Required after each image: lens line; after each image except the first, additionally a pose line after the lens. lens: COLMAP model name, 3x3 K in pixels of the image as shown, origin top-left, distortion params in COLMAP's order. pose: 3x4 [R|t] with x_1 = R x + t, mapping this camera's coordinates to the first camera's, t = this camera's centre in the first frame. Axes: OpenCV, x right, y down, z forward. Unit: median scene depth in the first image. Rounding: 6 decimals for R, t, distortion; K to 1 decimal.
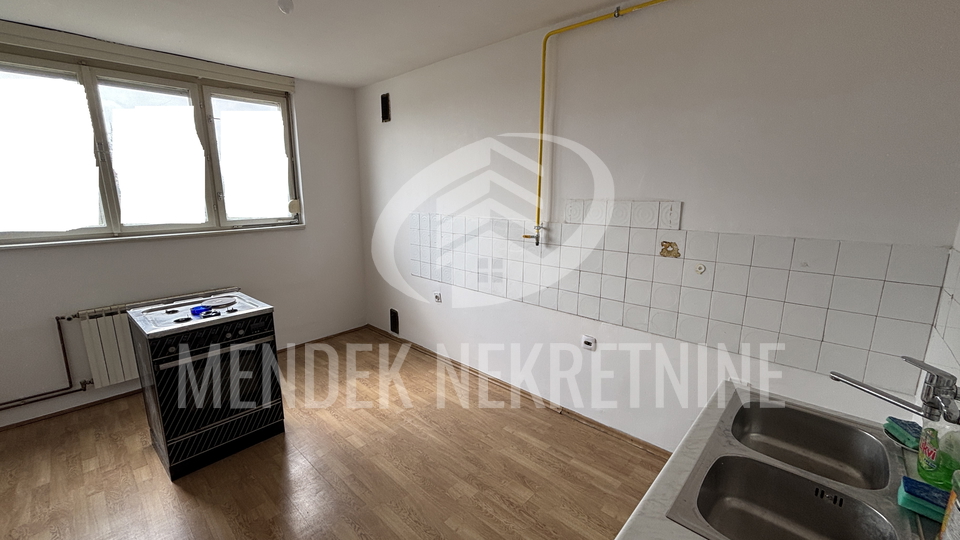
lens RADIAL K [[388.5, 0, 479.5], [0, 388.5, 266.8], [0, 0, 1]] dist [0.009487, -0.008042]
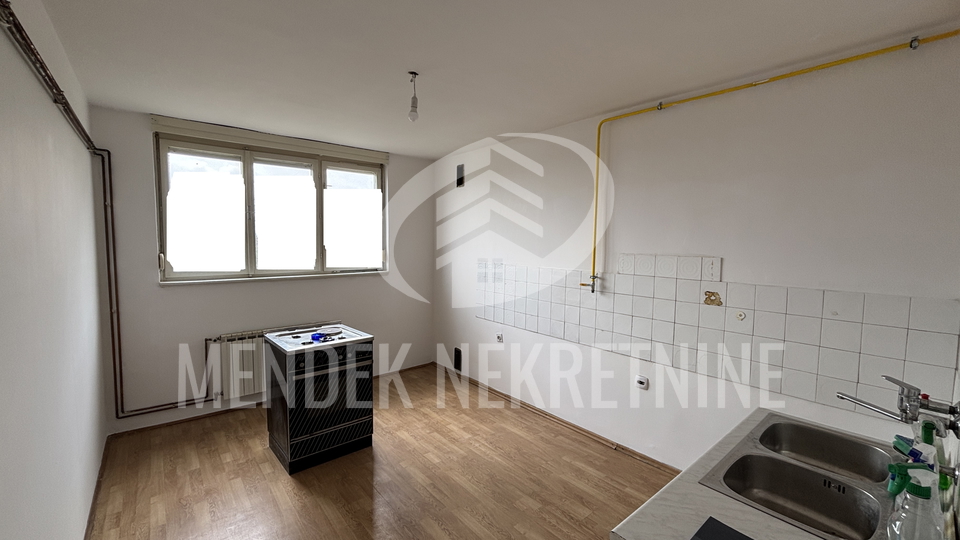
lens RADIAL K [[388.5, 0, 479.5], [0, 388.5, 266.8], [0, 0, 1]] dist [0.009487, -0.008042]
pose [[0.992426, 0.019465, -0.121288, -0.051836], [-0.034981, 0.991268, -0.127138, 0.030000], [0.117755, 0.130418, 0.984441, -0.203849]]
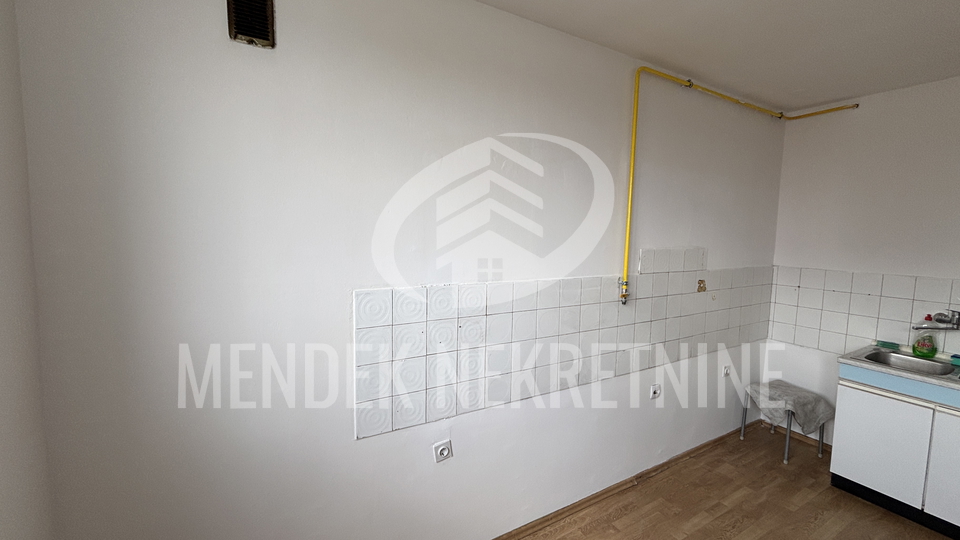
lens RADIAL K [[388.5, 0, 479.5], [0, 388.5, 266.8], [0, 0, 1]] dist [0.009487, -0.008042]
pose [[0.294876, -0.083659, 0.951866, -0.830637], [0.170773, 0.984736, 0.033645, -0.243939], [-0.940151, 0.152632, 0.304662, 1.154406]]
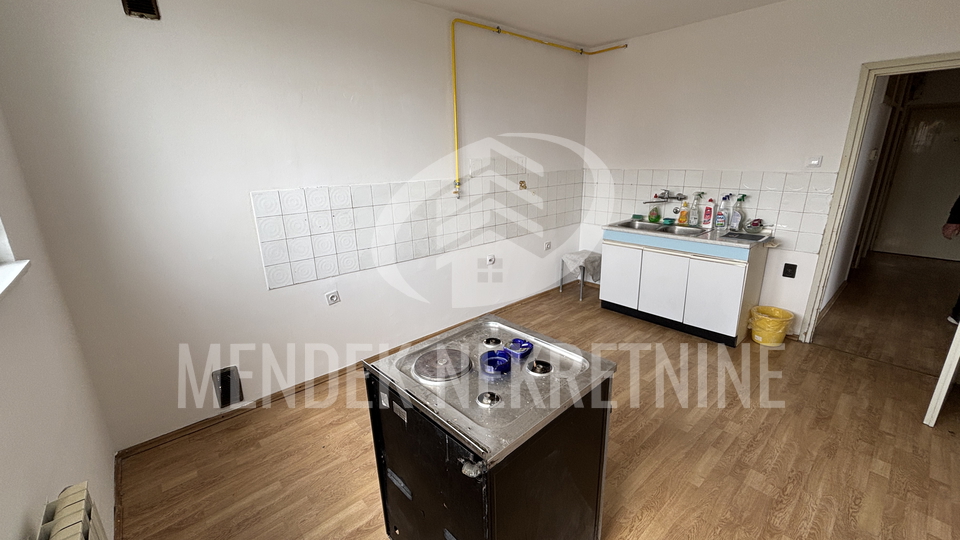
lens RADIAL K [[388.5, 0, 479.5], [0, 388.5, 266.8], [0, 0, 1]] dist [0.009487, -0.008042]
pose [[0.097143, -0.280435, 0.954945, -1.196278], [0.217393, 0.942293, 0.254605, -0.167877], [-0.971238, 0.182865, 0.152502, 0.890389]]
